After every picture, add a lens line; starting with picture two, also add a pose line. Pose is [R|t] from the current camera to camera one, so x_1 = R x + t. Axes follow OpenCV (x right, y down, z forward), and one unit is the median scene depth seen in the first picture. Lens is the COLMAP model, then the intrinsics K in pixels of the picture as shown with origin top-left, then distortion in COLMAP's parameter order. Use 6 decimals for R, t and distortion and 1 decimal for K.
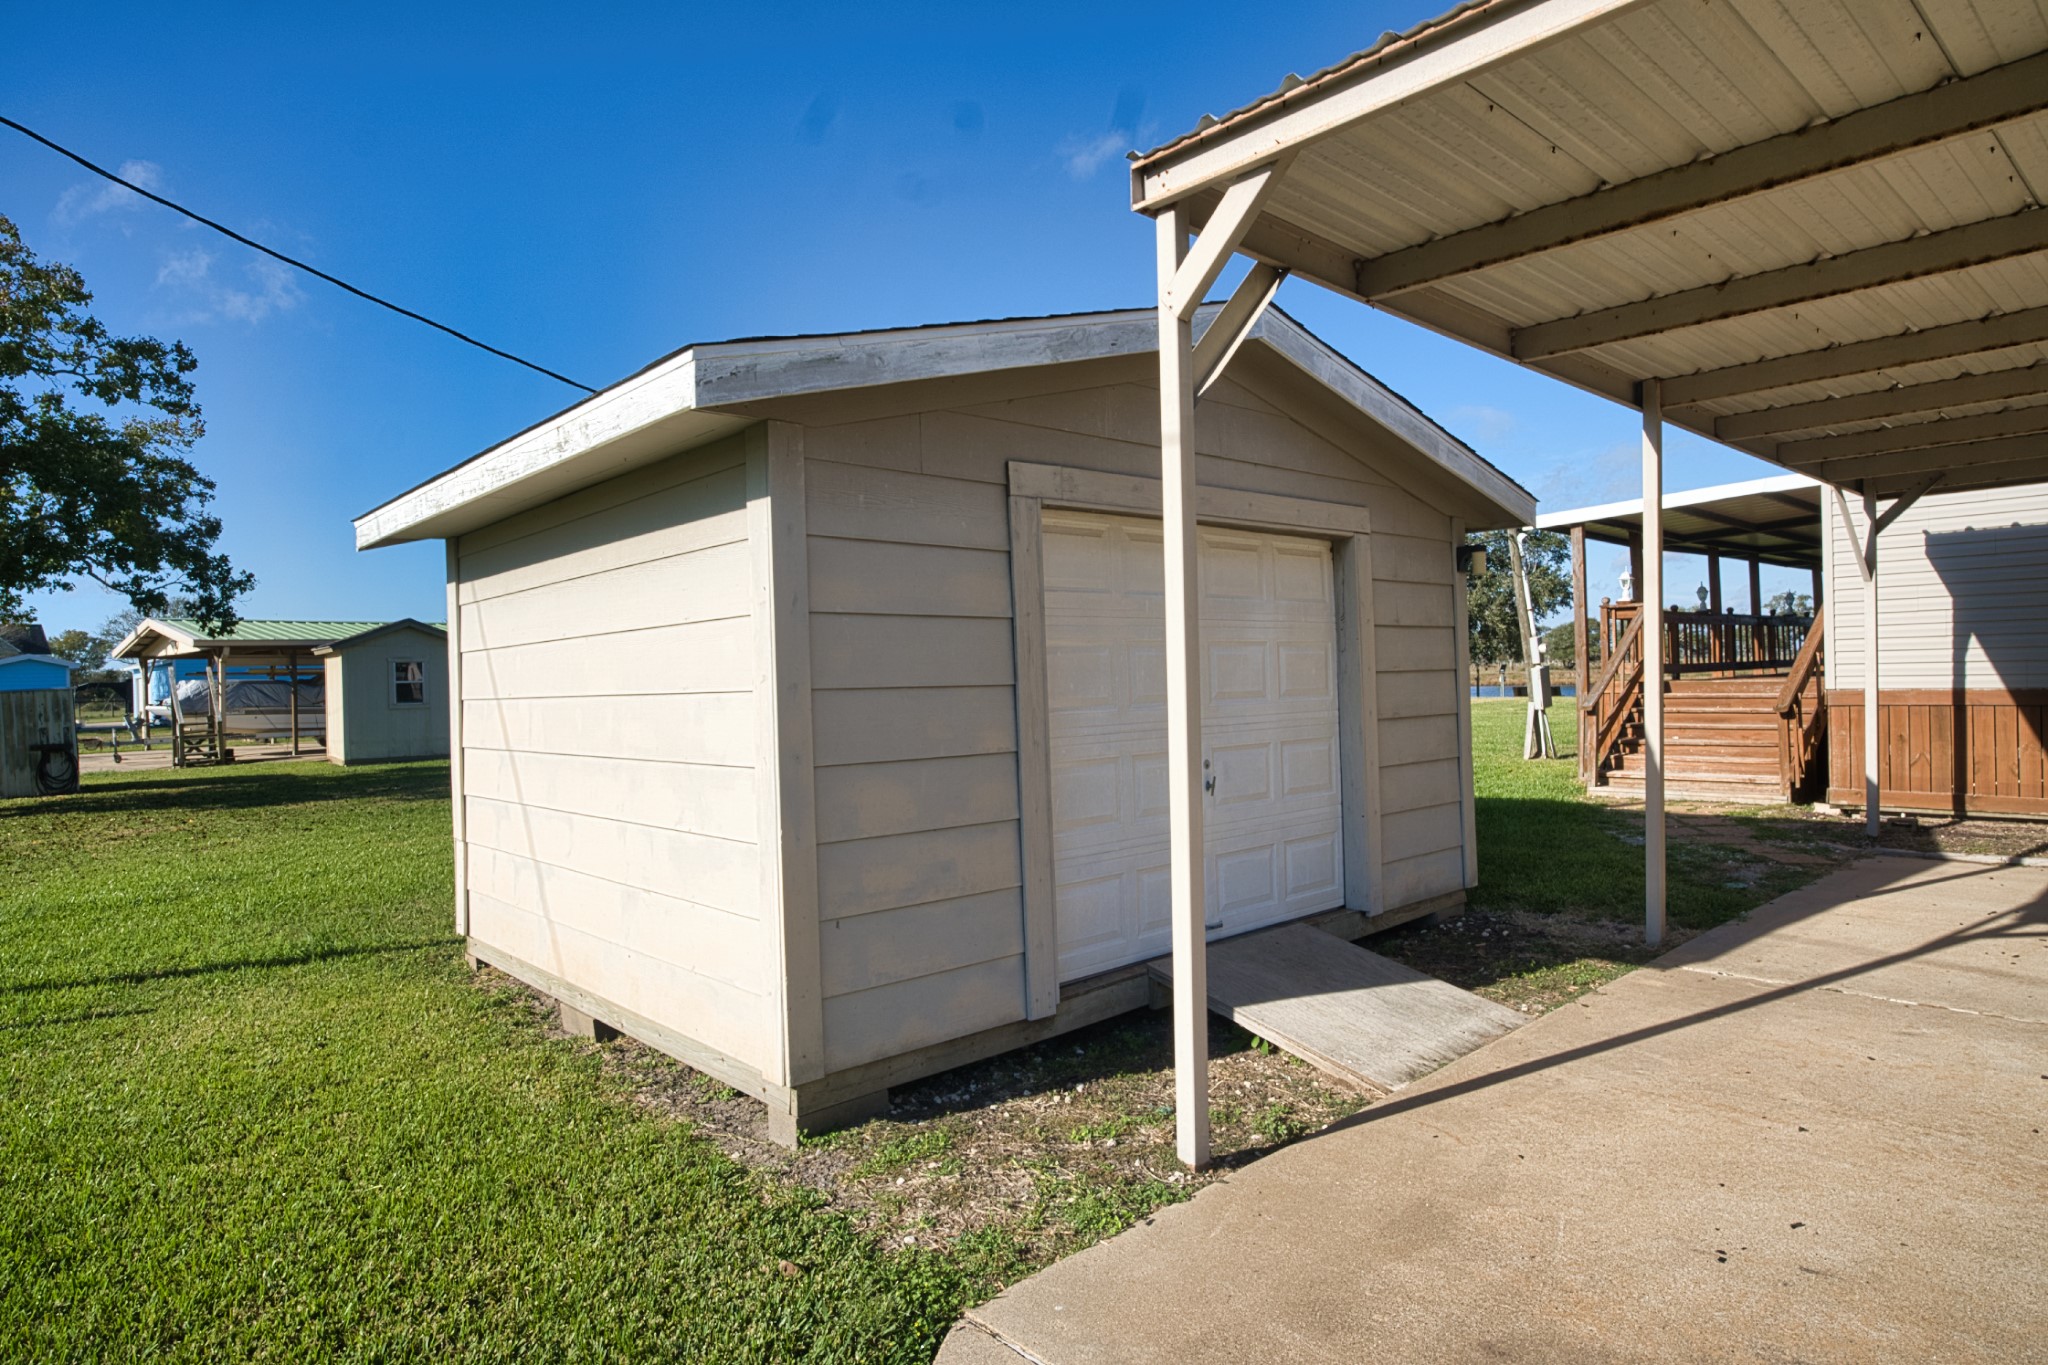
lens RADIAL K [[1183.2, 0, 1022.0], [0, 1183.2, 714.2], [0, 0, 1]] dist [-0.035279, 0.026032]
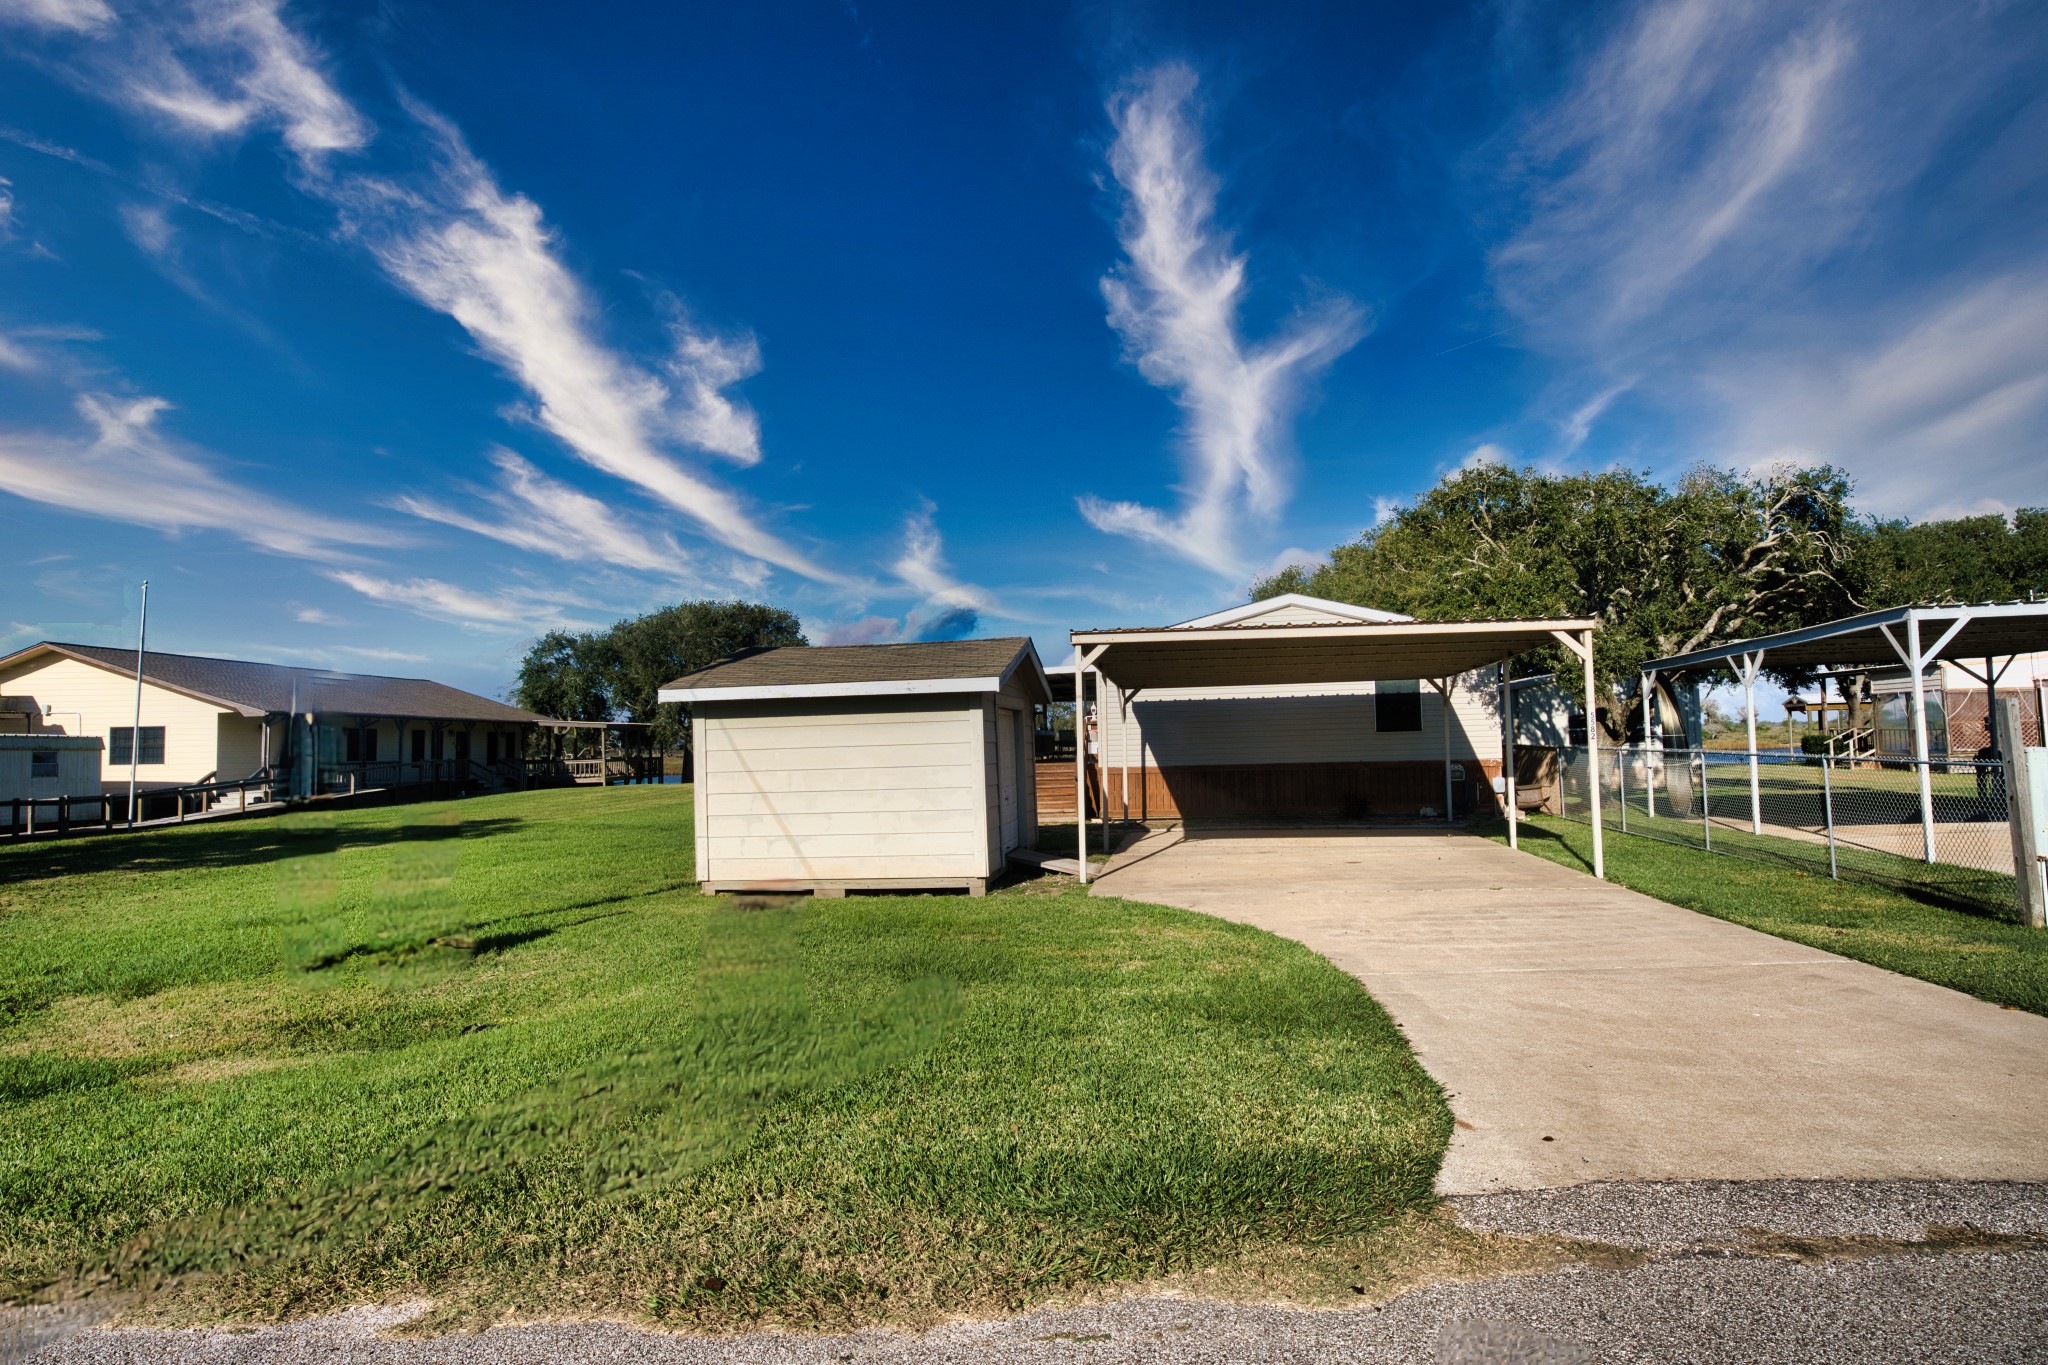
lens RADIAL K [[1183.2, 0, 1022.0], [0, 1183.2, 714.2], [0, 0, 1]] dist [-0.035279, 0.026032]
pose [[0.772433, 0.041580, 0.633734, -1.017796], [-0.006184, 0.998300, -0.057961, 0.015244], [-0.635066, 0.040852, 0.771377, -0.783585]]
